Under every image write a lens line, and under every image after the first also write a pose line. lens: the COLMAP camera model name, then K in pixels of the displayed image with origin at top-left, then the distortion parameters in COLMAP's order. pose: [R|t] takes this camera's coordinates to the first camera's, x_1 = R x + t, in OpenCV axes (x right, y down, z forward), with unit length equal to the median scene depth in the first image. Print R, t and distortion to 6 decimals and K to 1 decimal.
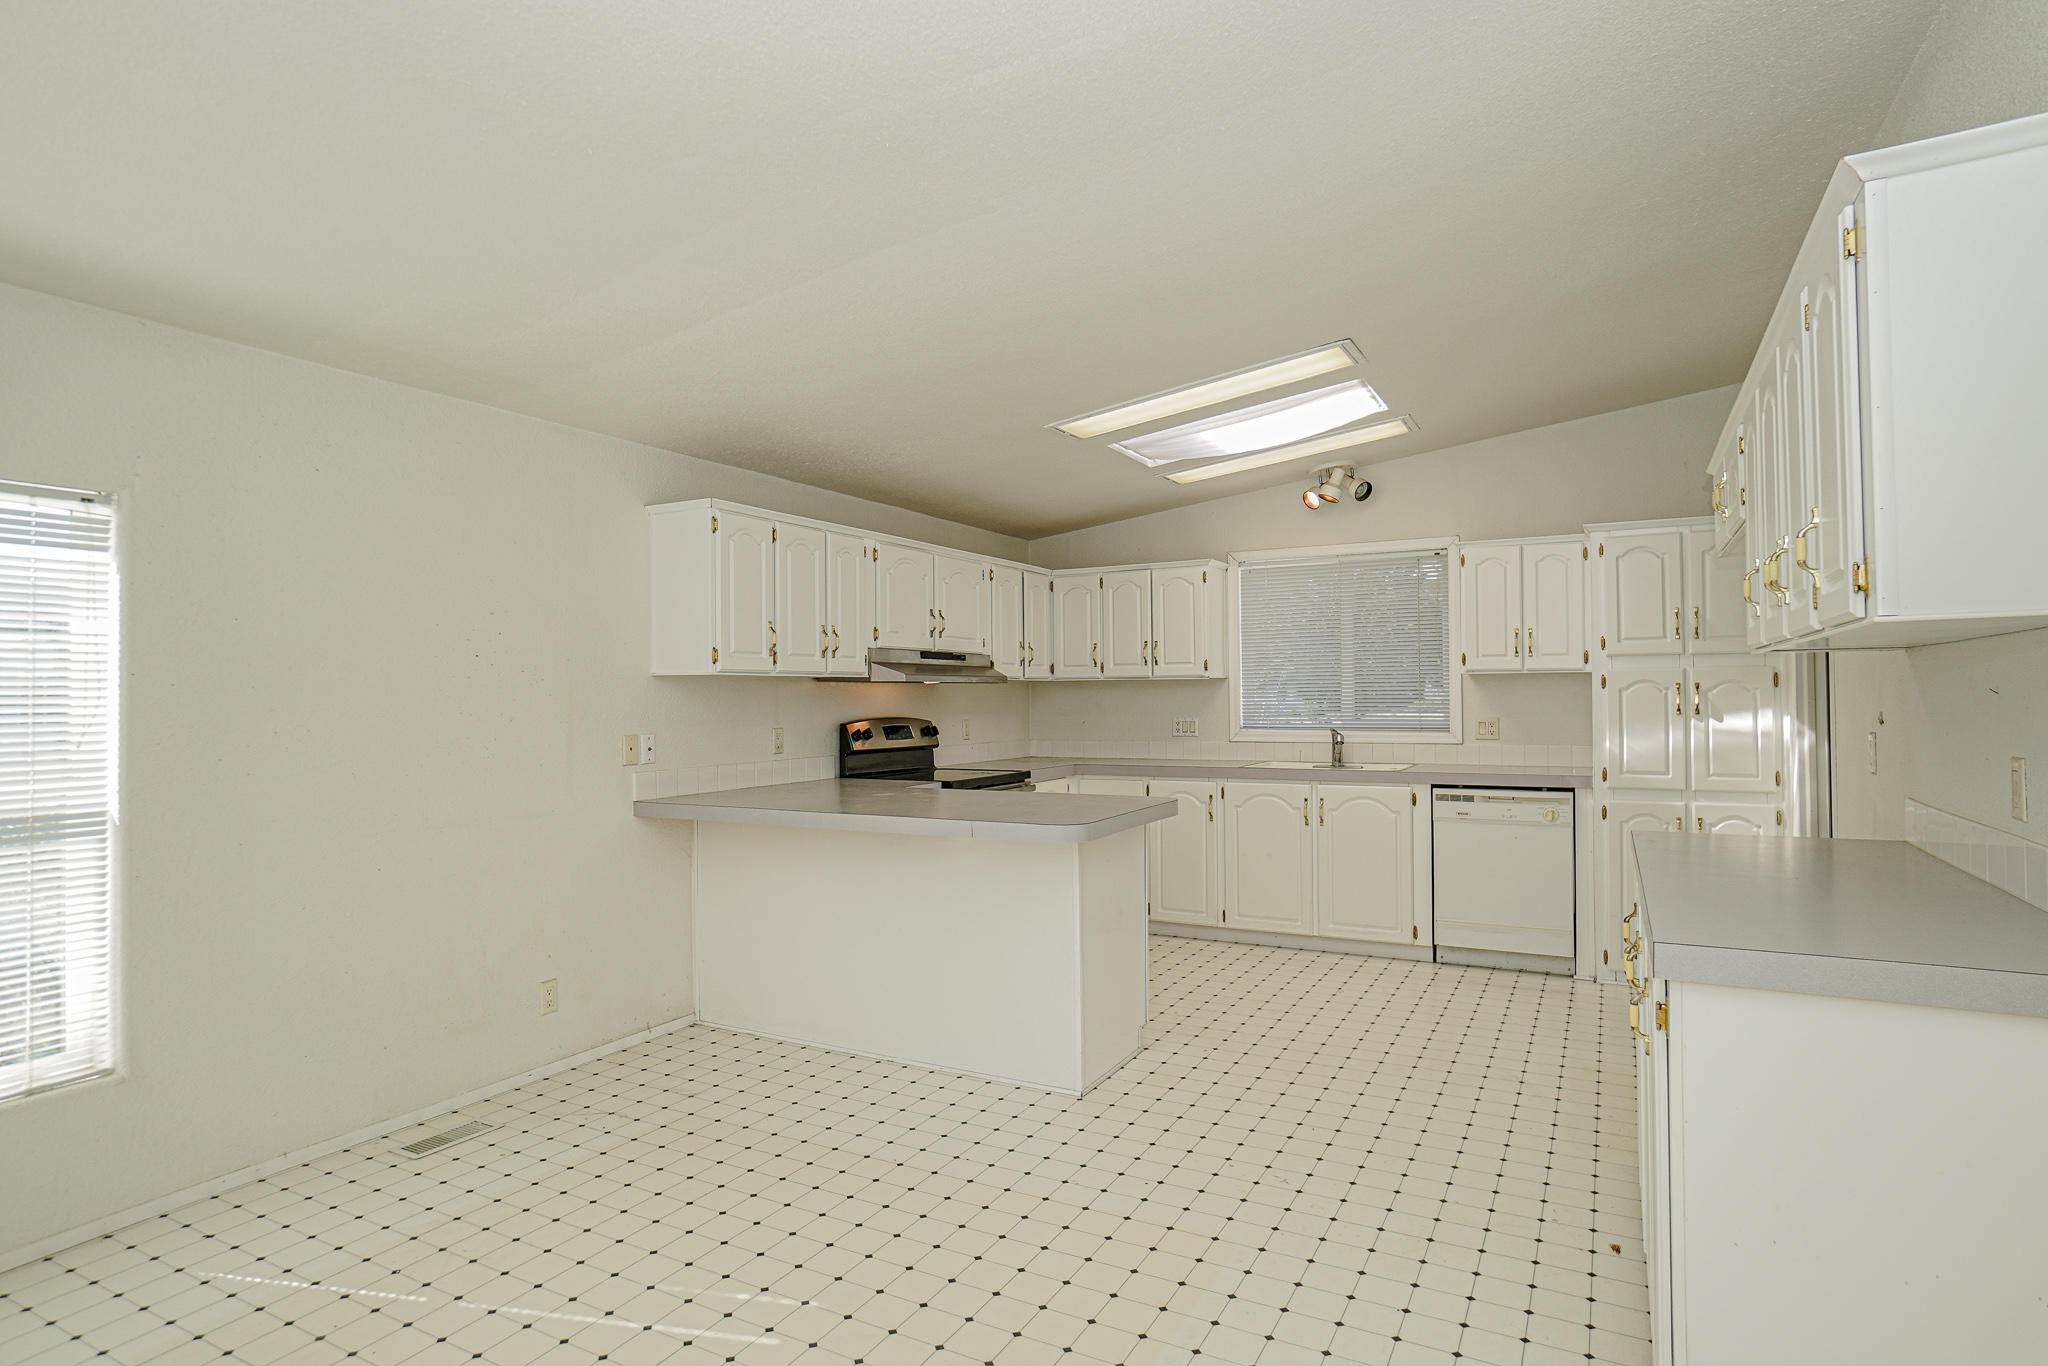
lens RADIAL K [[1079.3, 0, 1017.3], [0, 1079.3, 685.8], [0, 0, 1]] dist [-0.041089, 0.023949]
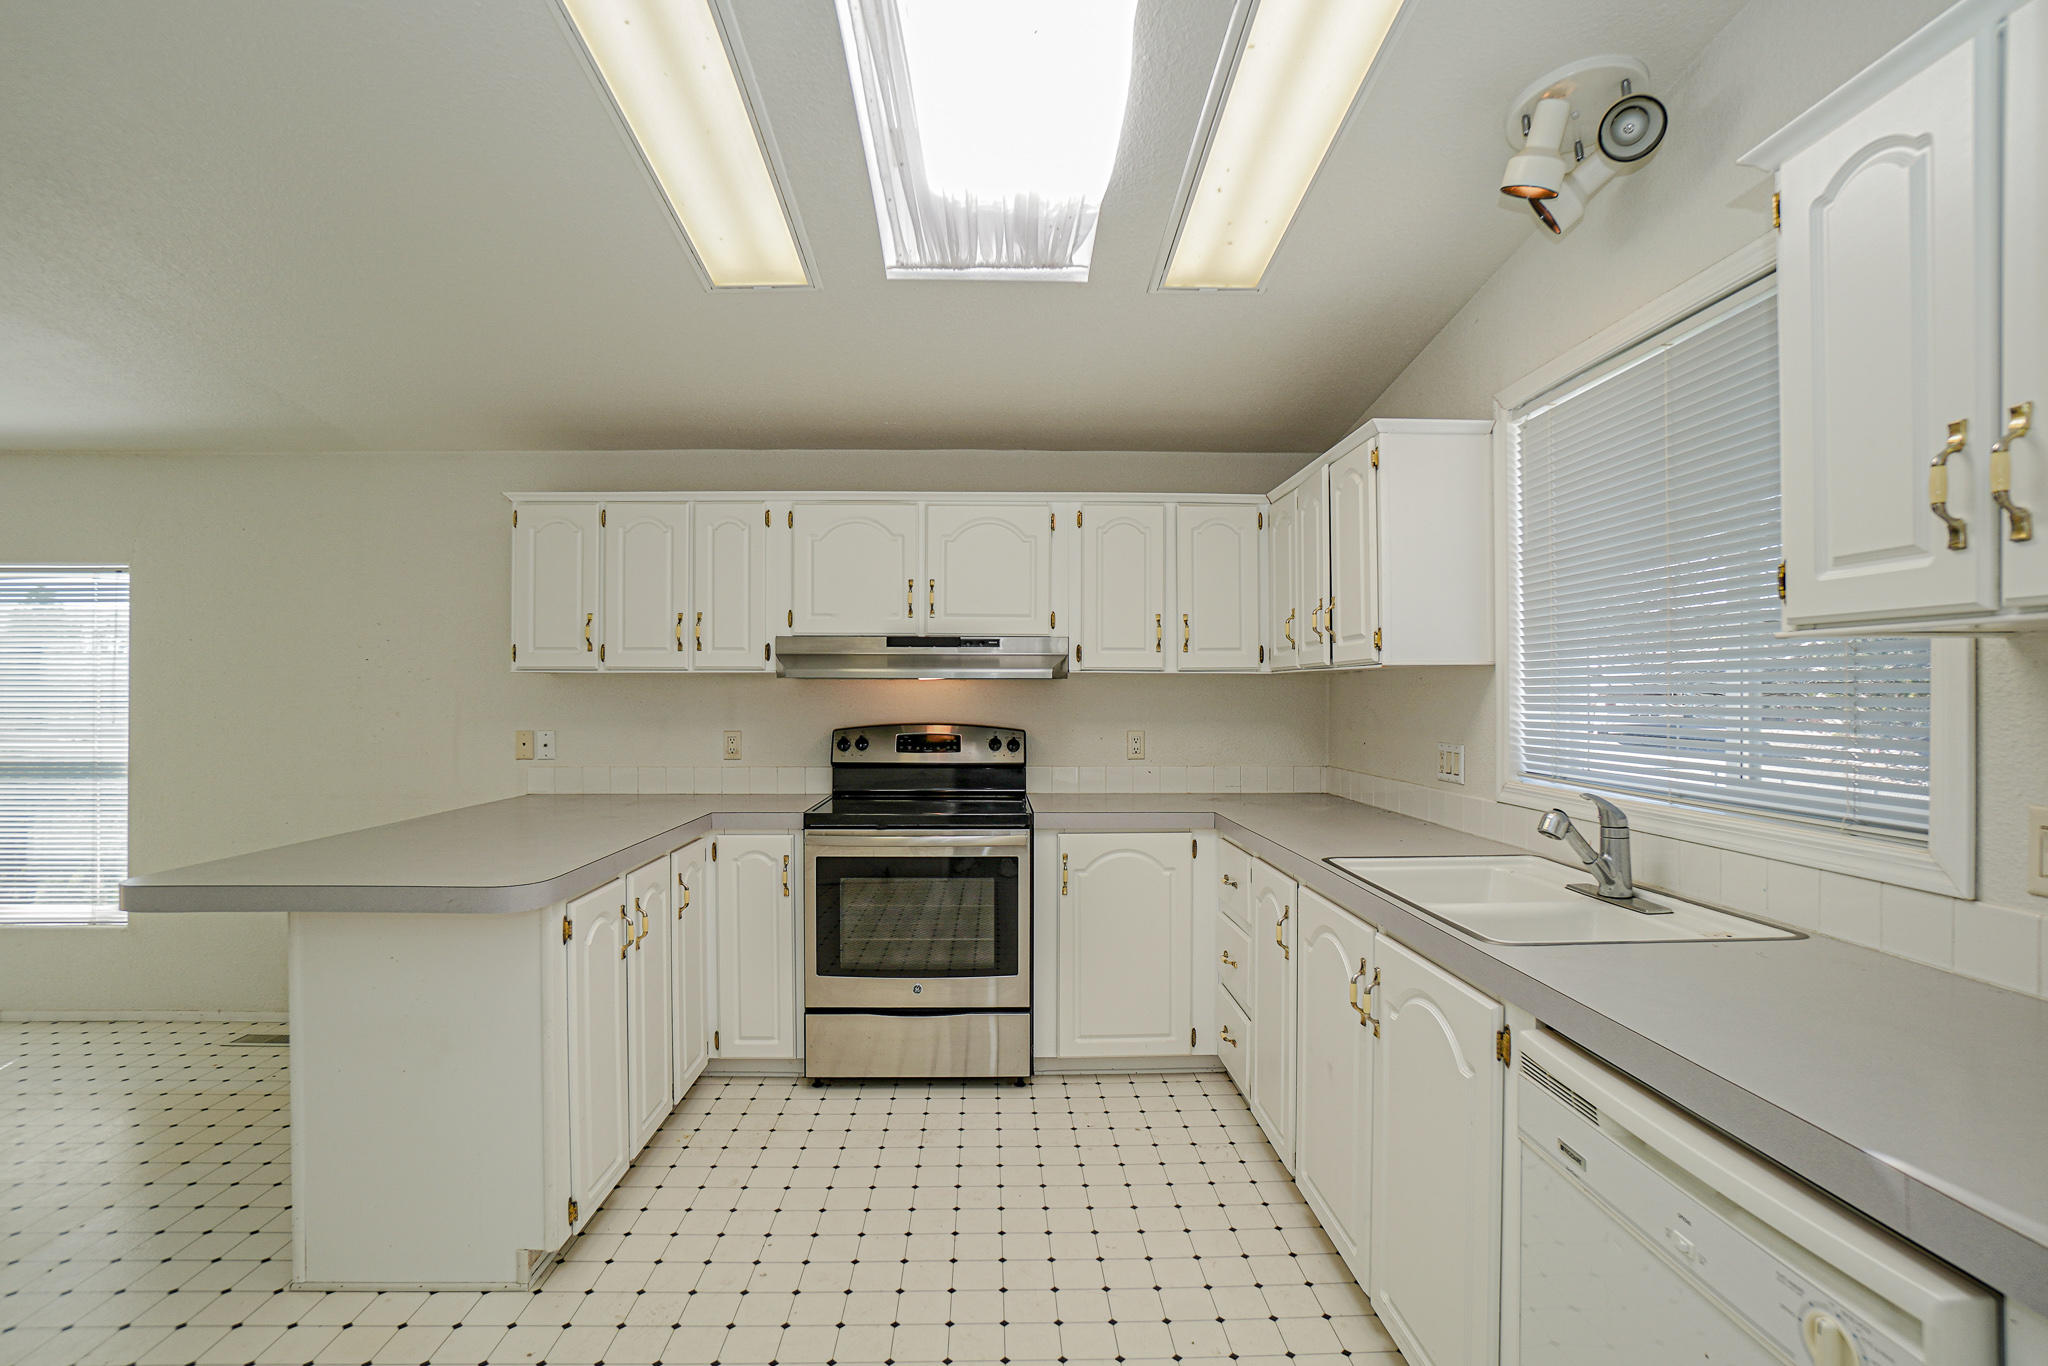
lens RADIAL K [[960.0, 0, 1018.4], [0, 960.0, 691.8], [0, 0, 1]] dist [-0.059847, 0.022160]
pose [[0.508497, 0.007383, -0.861032, 0.531667], [0.002557, 0.999946, 0.010084, -0.000202], [0.861060, -0.007329, 0.508450, 0.736597]]
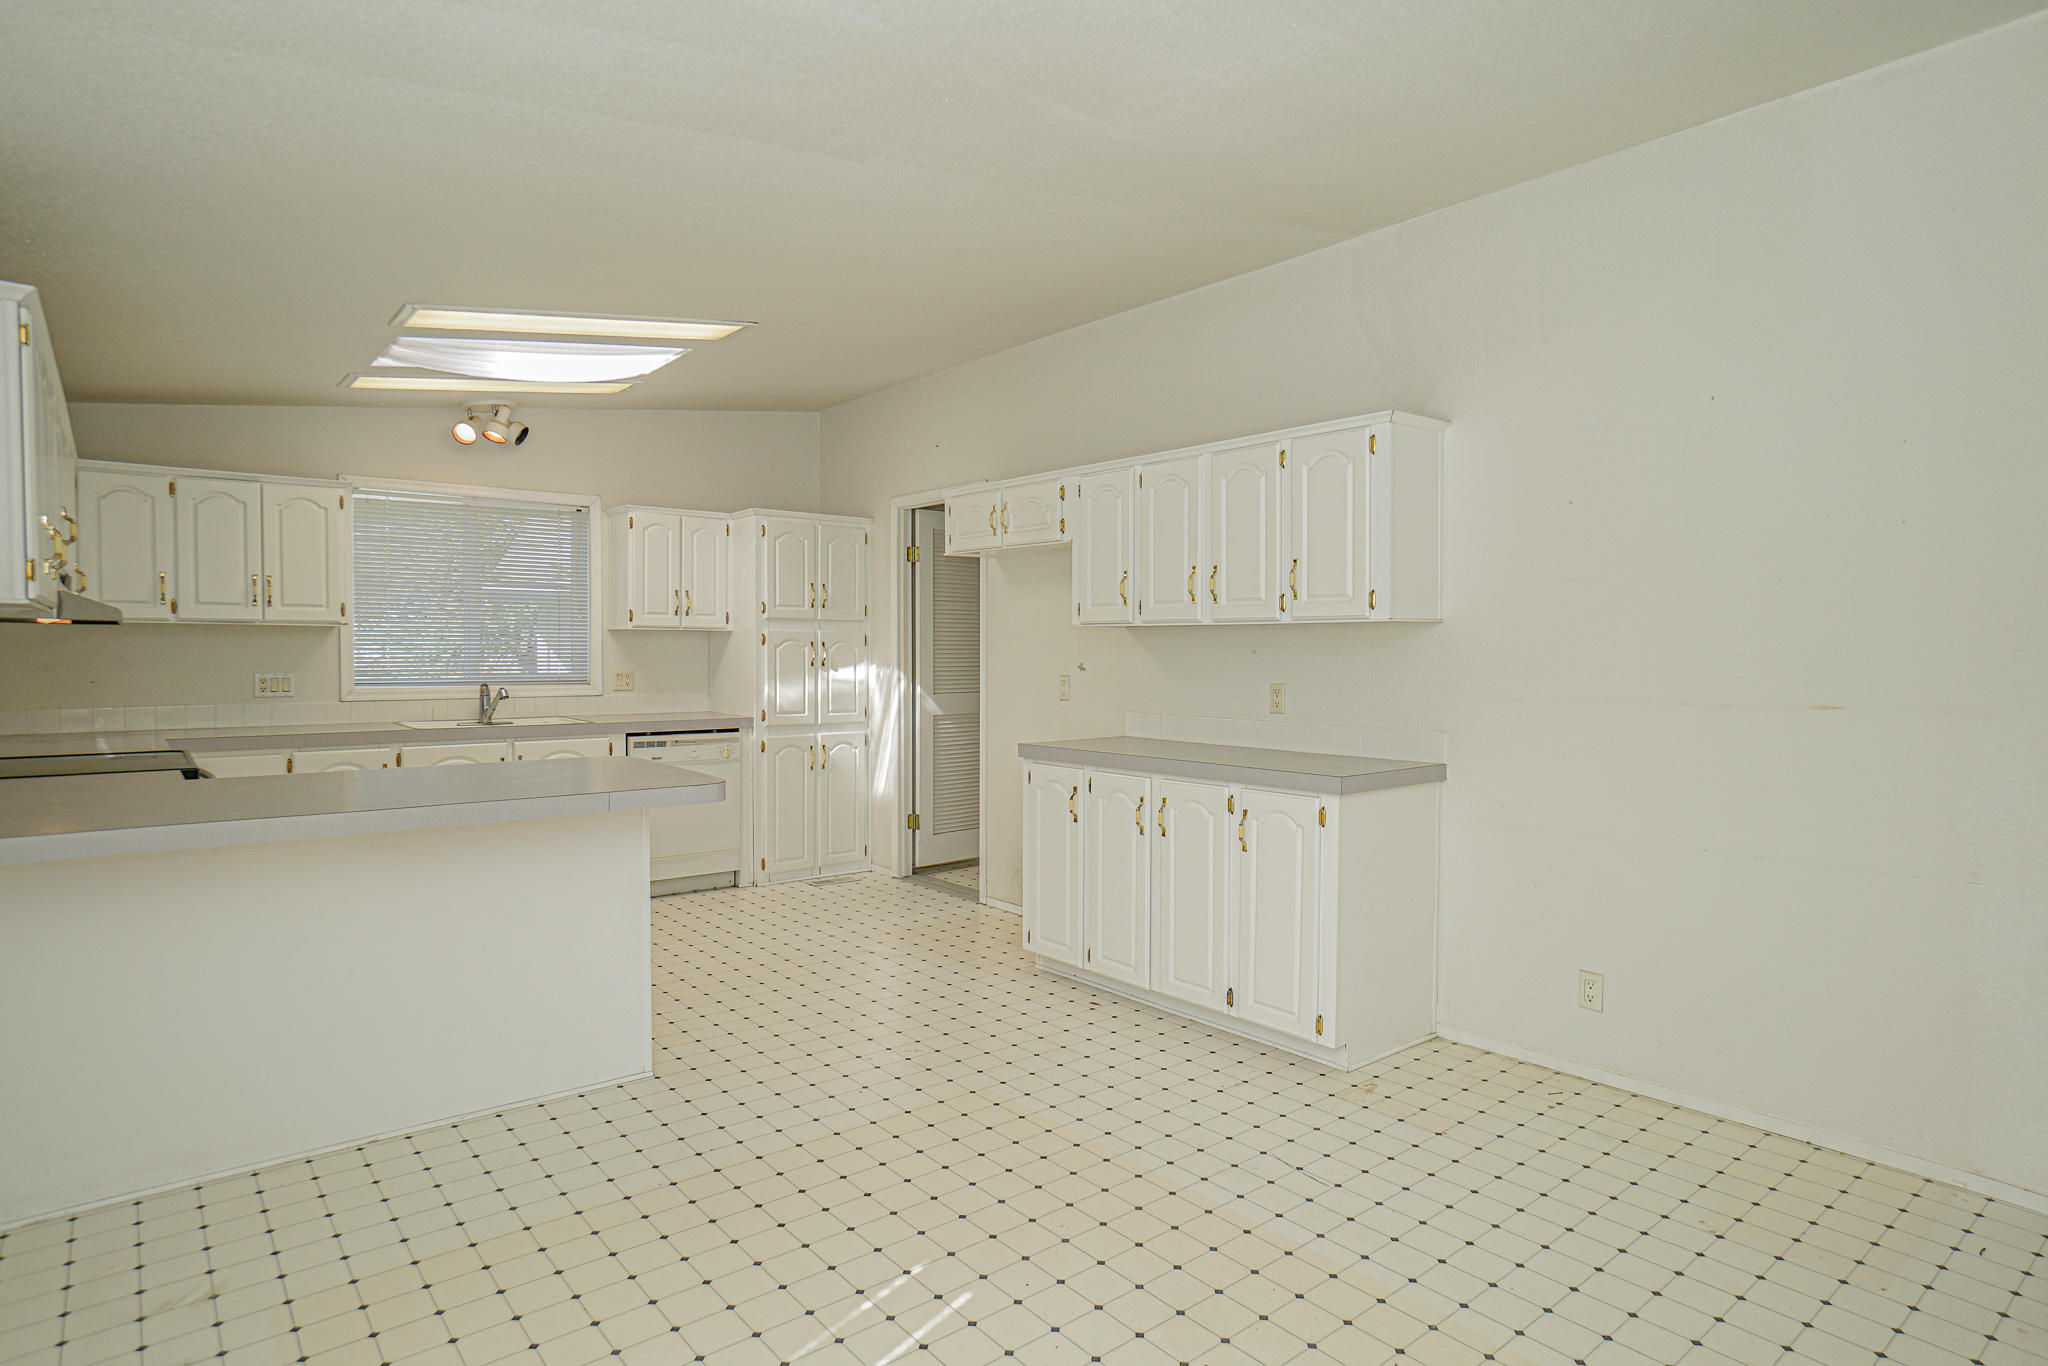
lens RADIAL K [[1104.0, 0, 1024.0], [0, 1104.0, 683.0], [0, 0, 1]] dist [-0.048376, 0.014286]
pose [[0.366617, -0.017554, 0.930206, -0.468450], [-0.019581, 0.999455, 0.026578, 0.005757], [-0.930166, -0.027958, 0.366073, 0.239748]]
